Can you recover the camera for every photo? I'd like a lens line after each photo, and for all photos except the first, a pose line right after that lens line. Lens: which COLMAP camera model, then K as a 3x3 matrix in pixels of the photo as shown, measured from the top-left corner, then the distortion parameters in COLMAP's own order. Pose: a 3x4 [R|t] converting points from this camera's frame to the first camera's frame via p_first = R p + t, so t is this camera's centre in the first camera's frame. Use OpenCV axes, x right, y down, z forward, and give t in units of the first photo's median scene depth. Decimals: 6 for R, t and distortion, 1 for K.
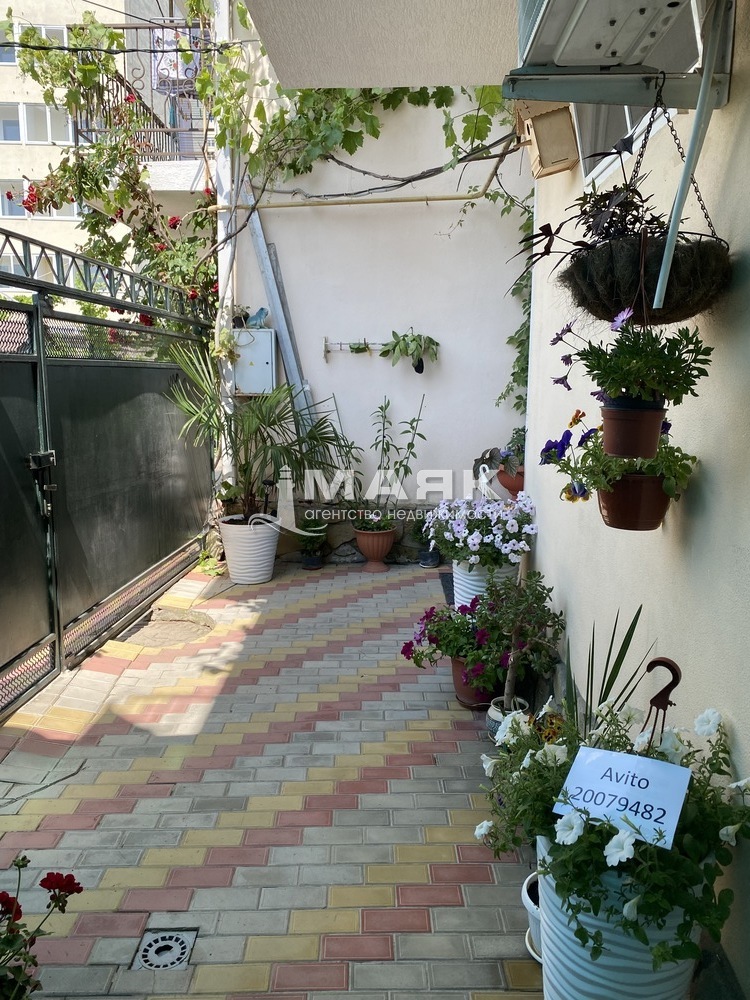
lens RADIAL K [[770.5, 0, 373.6], [0, 770.5, 496.8], [0, 0, 1]] dist [0.034795, -0.075377]
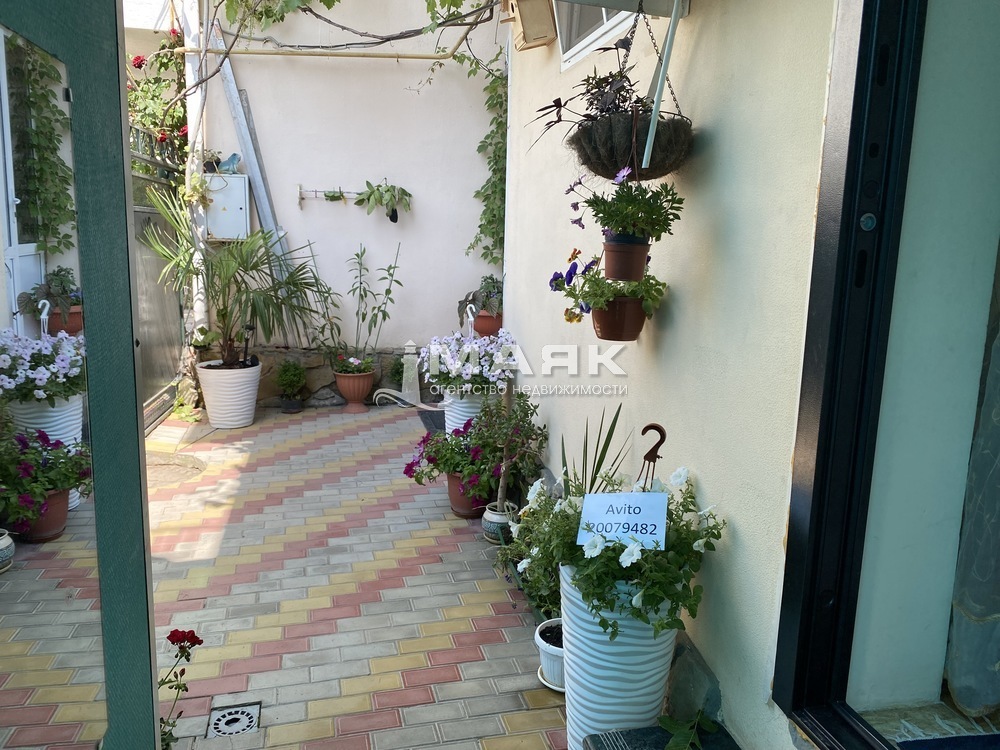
lens RADIAL K [[770.5, 0, 501.1], [0, 770.5, 383.6], [0, 0, 1]] dist [0.034795, -0.075377]
pose [[0.971200, -0.027270, 0.236699, -0.095358], [0.018058, 0.998996, 0.040996, 0.033086], [-0.237579, -0.035541, 0.970718, -0.120745]]
